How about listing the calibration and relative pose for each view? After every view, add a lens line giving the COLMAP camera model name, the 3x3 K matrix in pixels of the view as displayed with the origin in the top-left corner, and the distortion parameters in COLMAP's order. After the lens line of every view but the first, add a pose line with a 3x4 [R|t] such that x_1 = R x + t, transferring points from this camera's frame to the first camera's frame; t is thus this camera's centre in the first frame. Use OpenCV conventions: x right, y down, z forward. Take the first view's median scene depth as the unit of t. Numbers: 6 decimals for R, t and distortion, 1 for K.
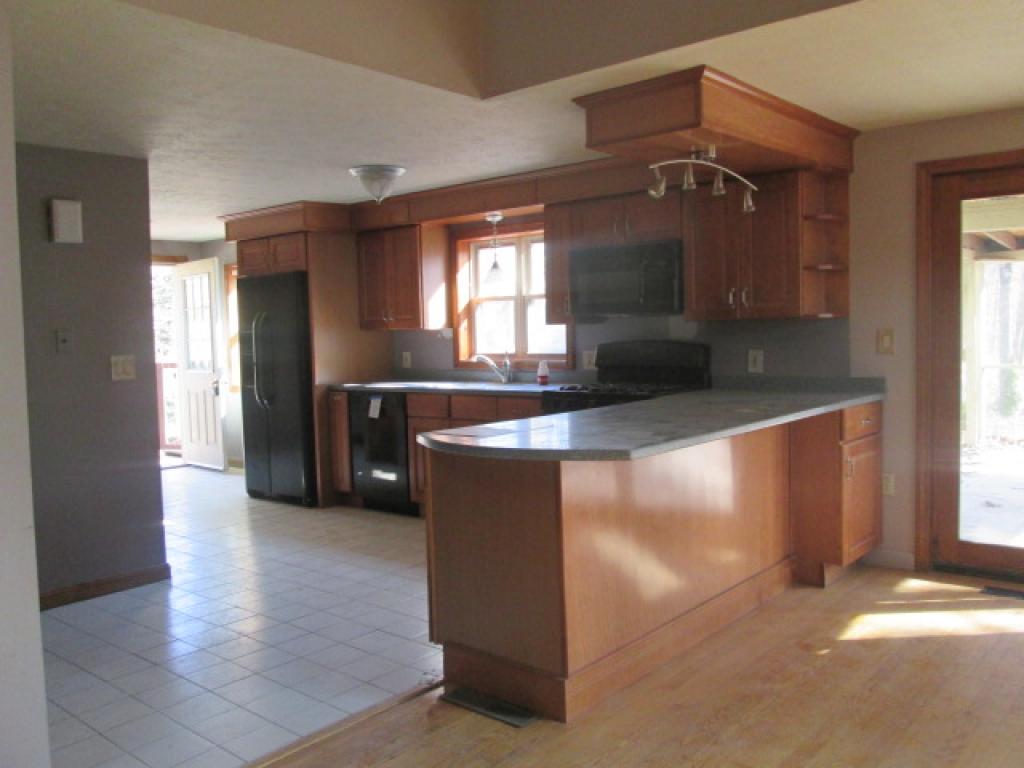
lens RADIAL K [[839.0, 0, 512.0], [0, 839.0, 384.0], [0, 0, 1]] dist [0.002984, -0.071565]
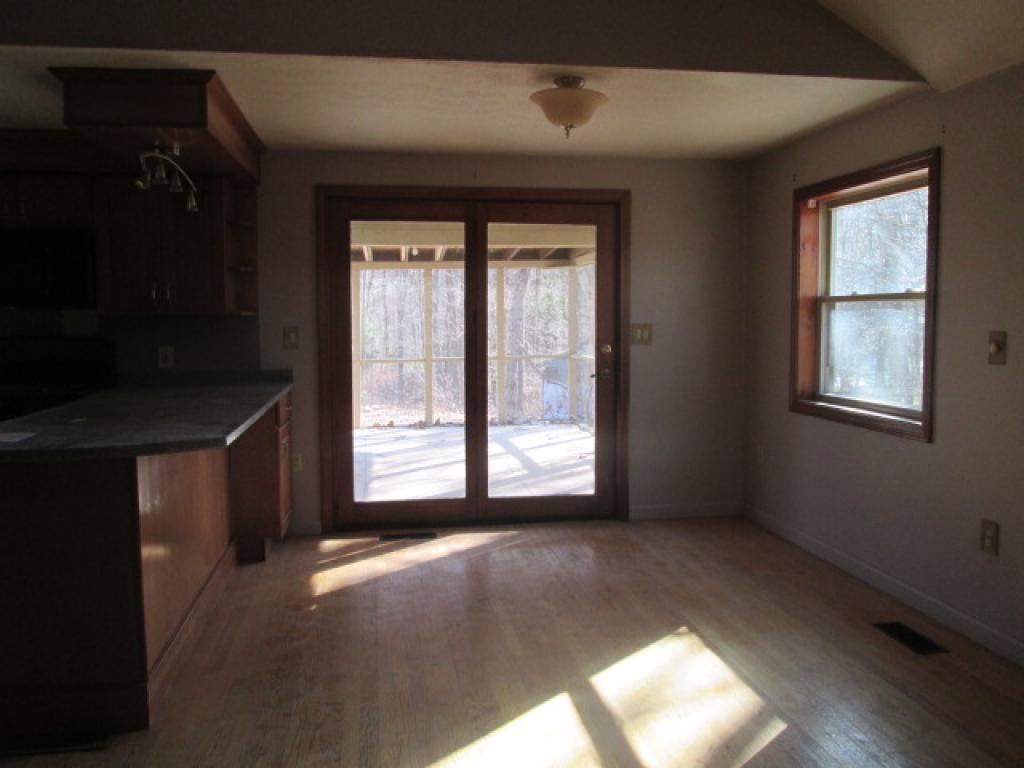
lens RADIAL K [[839.0, 0, 512.0], [0, 839.0, 384.0], [0, 0, 1]] dist [0.002984, -0.071565]
pose [[0.651376, -0.038573, 0.757774, -0.247933], [0.039727, 0.999071, 0.016708, 0.005414], [-0.757714, 0.019221, 0.652304, 0.032717]]
